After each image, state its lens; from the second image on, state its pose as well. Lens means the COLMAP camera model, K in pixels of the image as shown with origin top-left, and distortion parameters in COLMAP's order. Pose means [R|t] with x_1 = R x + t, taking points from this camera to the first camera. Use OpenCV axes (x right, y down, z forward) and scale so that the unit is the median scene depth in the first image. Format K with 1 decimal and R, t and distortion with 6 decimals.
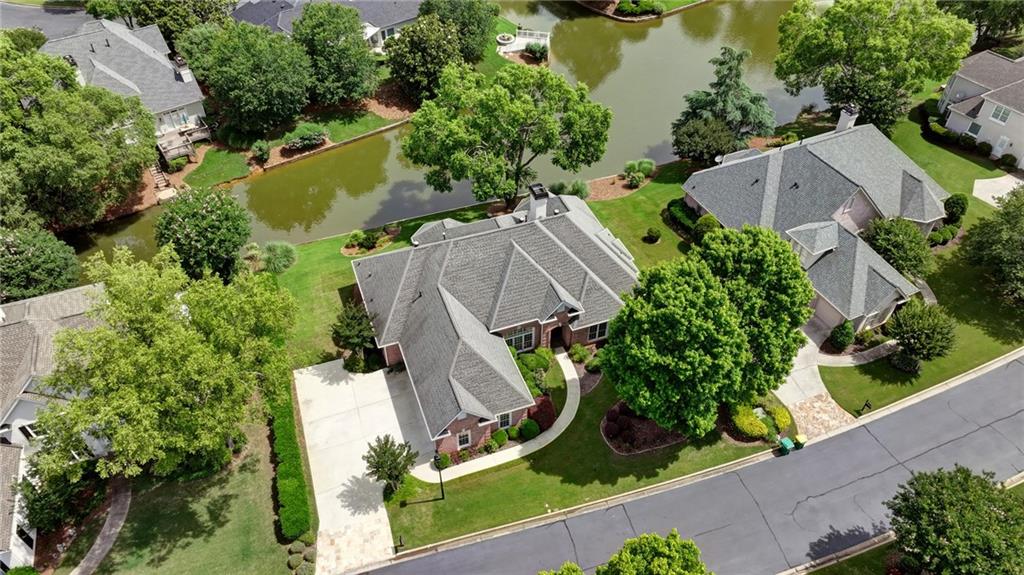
lens RADIAL K [[724.0, 0, 512.0], [0, 724.0, 287.5], [0, 0, 1]] dist [0.002844, 0.009105]
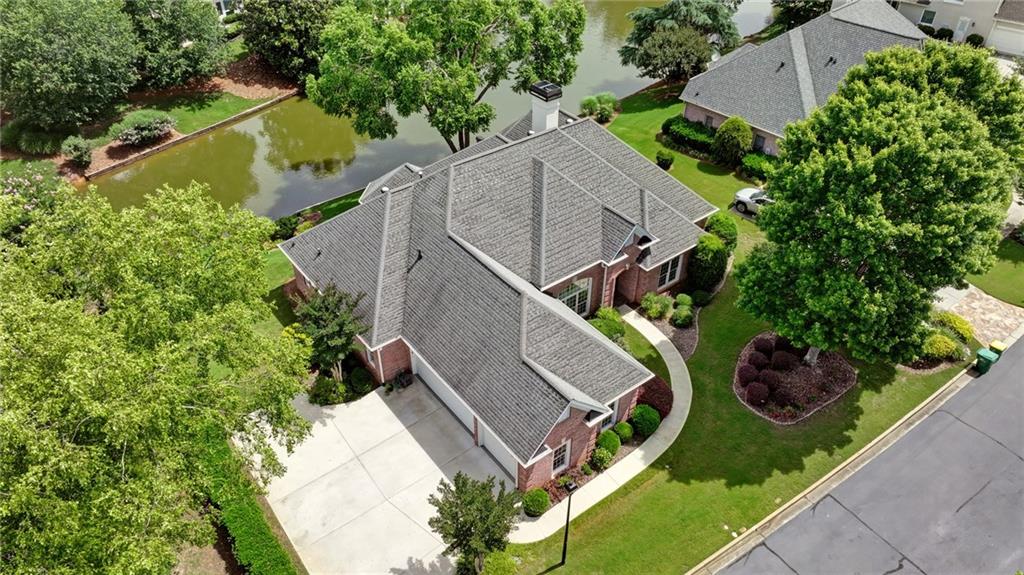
lens RADIAL K [[724.0, 0, 512.0], [0, 724.0, 287.5], [0, 0, 1]] dist [0.002844, 0.009105]
pose [[0.953841, -0.183816, 0.237484, -0.179899], [0.203905, 0.976976, -0.062780, 0.081424], [-0.220476, 0.108307, 0.969361, 0.330554]]
